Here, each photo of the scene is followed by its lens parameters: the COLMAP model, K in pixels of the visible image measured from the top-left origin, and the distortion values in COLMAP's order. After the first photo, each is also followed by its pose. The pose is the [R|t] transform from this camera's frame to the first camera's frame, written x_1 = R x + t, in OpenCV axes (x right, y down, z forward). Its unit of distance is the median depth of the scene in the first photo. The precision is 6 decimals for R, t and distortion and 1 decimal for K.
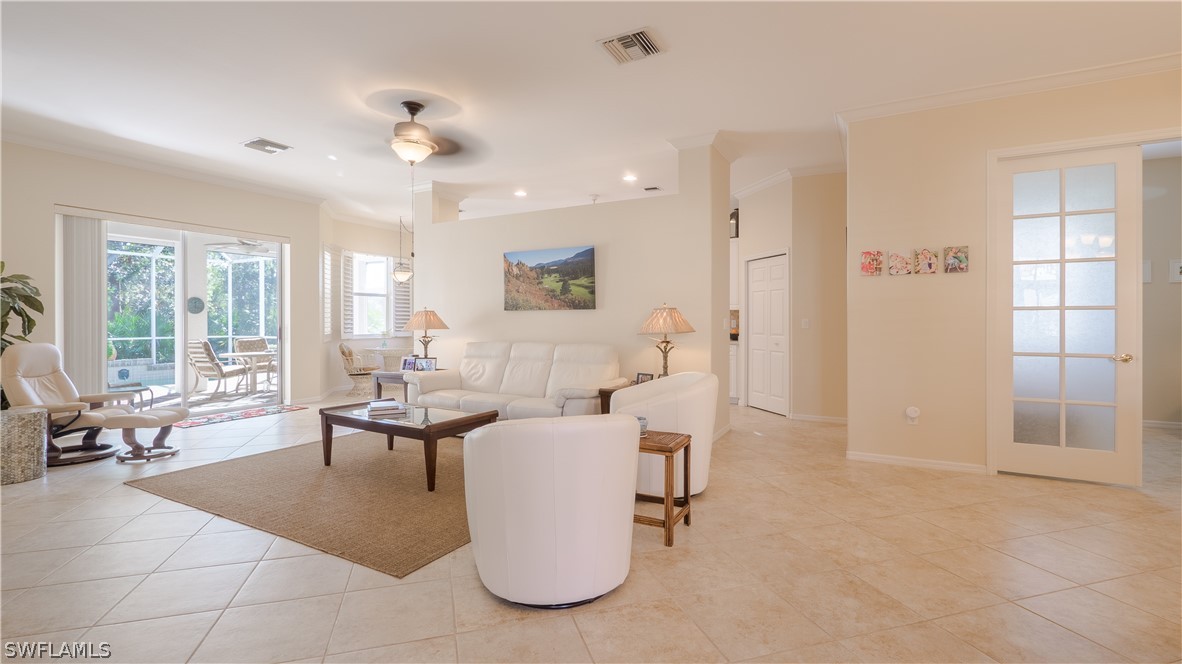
lens RADIAL K [[523.5, 0, 587.5], [0, 523.5, 321.3], [0, 0, 1]] dist [-0.005606, -0.000364]
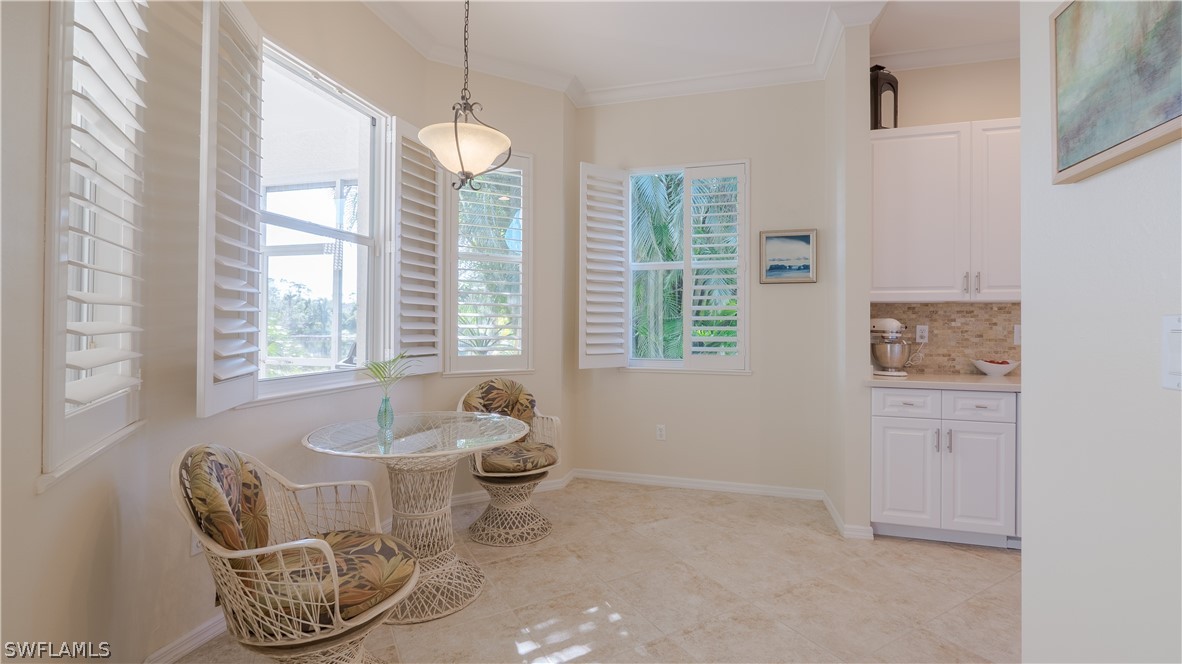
lens RADIAL K [[505.6, 0, 589.3], [0, 505.6, 321.5], [0, 0, 1]] dist [-0.006890, 0.000331]
pose [[0.977222, 0.009418, 0.212009, -0.364836], [-0.007701, 0.999931, -0.008923, -0.001262], [-0.212078, 0.007087, 0.977227, 0.778726]]
